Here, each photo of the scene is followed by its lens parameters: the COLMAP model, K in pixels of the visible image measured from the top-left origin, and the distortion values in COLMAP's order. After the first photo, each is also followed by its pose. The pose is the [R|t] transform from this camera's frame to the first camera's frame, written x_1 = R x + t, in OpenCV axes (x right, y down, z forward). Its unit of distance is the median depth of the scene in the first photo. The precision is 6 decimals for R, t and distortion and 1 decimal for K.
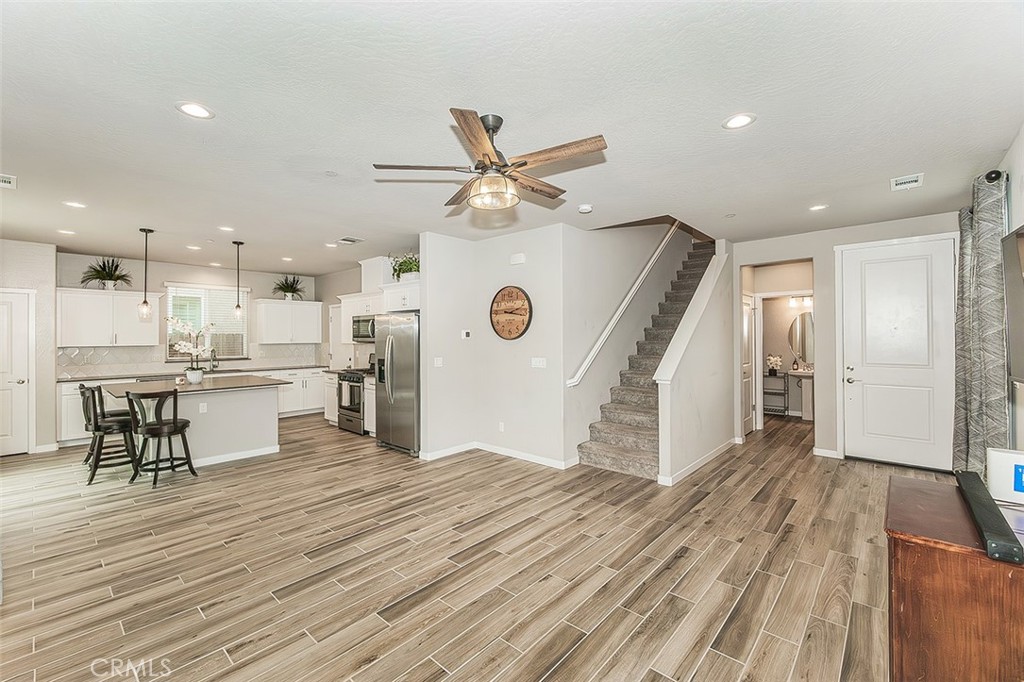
lens RADIAL K [[427.0, 0, 510.9], [0, 427.0, 334.2], [0, 0, 1]] dist [0.001659, -0.000028]
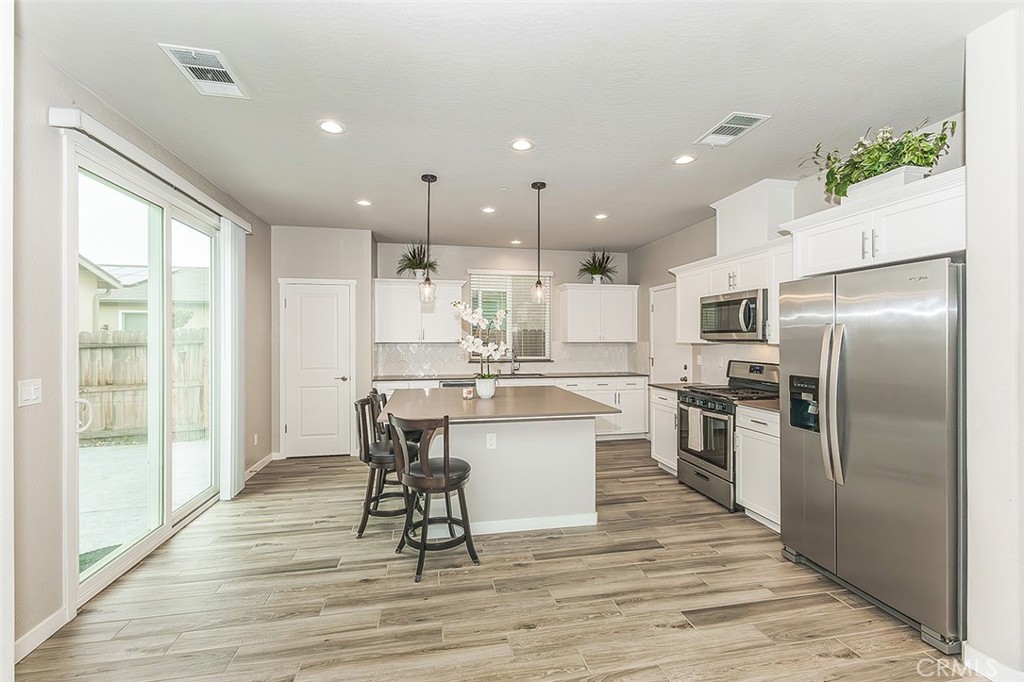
lens RADIAL K [[428.0, 0, 507.1], [0, 428.0, 339.5], [0, 0, 1]] dist [0.001897, 0.000021]
pose [[0.796853, 0.007044, -0.604132, -0.323062], [-0.000694, 0.999942, 0.010744, 0.015673], [0.604173, -0.008142, 0.796812, 0.515414]]
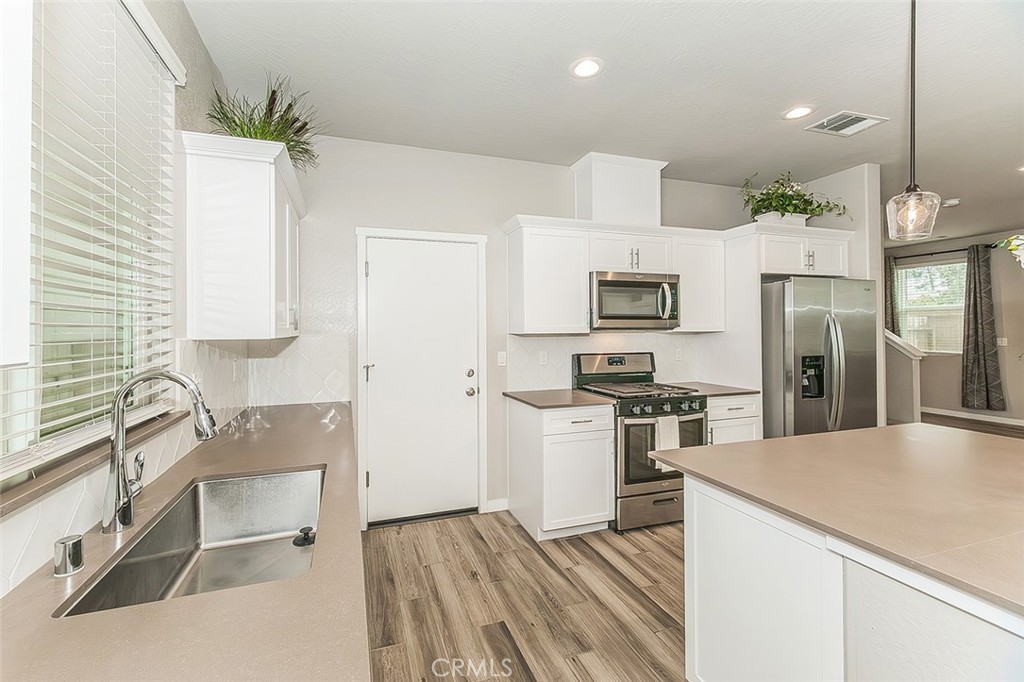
lens RADIAL K [[431.4, 0, 486.0], [0, 431.4, 327.8], [0, 0, 1]] dist [0.002104, 0.000088]
pose [[0.501852, 0.005001, 0.864939, -1.168623], [-0.000474, 0.999985, -0.005507, 0.028378], [-0.864953, 0.002354, 0.501847, 1.258131]]
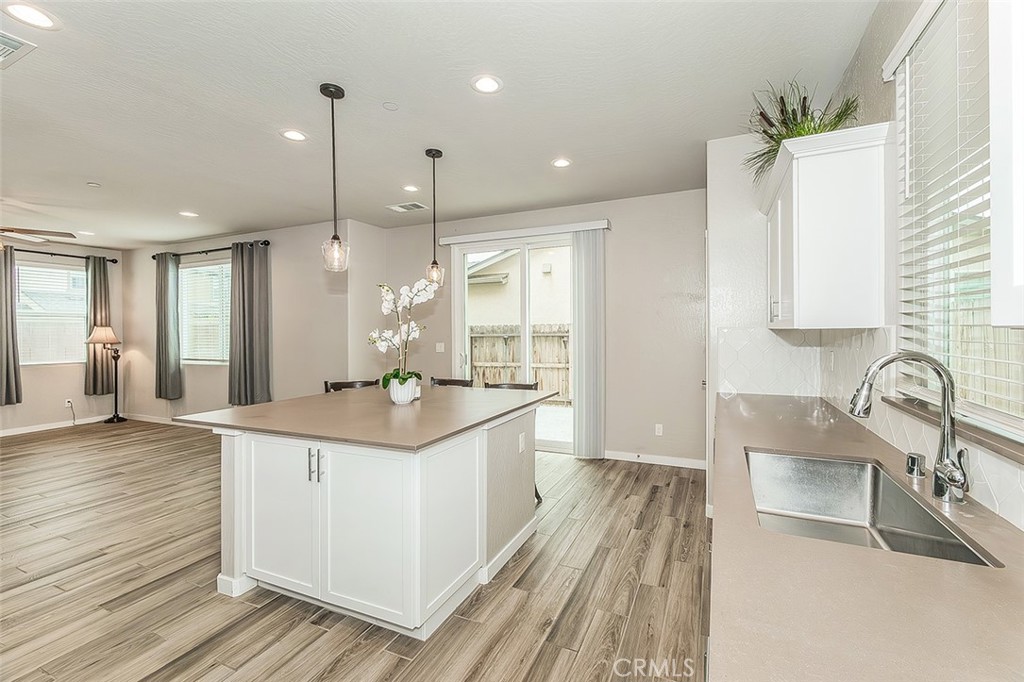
lens RADIAL K [[428.0, 0, 533.6], [0, 428.0, 328.2], [0, 0, 1]] dist [0.002210, 0.000192]
pose [[-0.944171, 0.014398, -0.329141, -0.785310], [0.018129, 0.999801, -0.008267, 0.033681], [0.328956, -0.013772, -0.944245, 1.682285]]
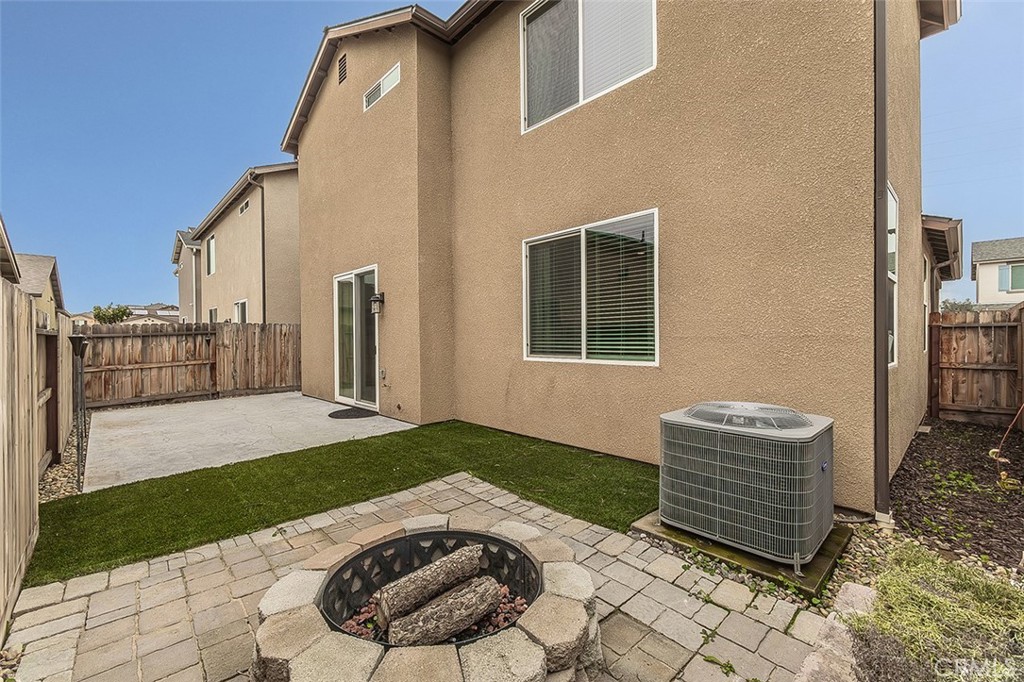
lens RADIAL K [[428.0, 0, 507.1], [0, 428.0, 339.5], [0, 0, 1]] dist [0.001897, 0.000021]
pose [[0.996726, -0.004160, -0.080744, -0.414823], [0.005327, 0.999884, 0.014252, 0.052970], [0.080675, -0.014636, 0.996633, -0.895223]]
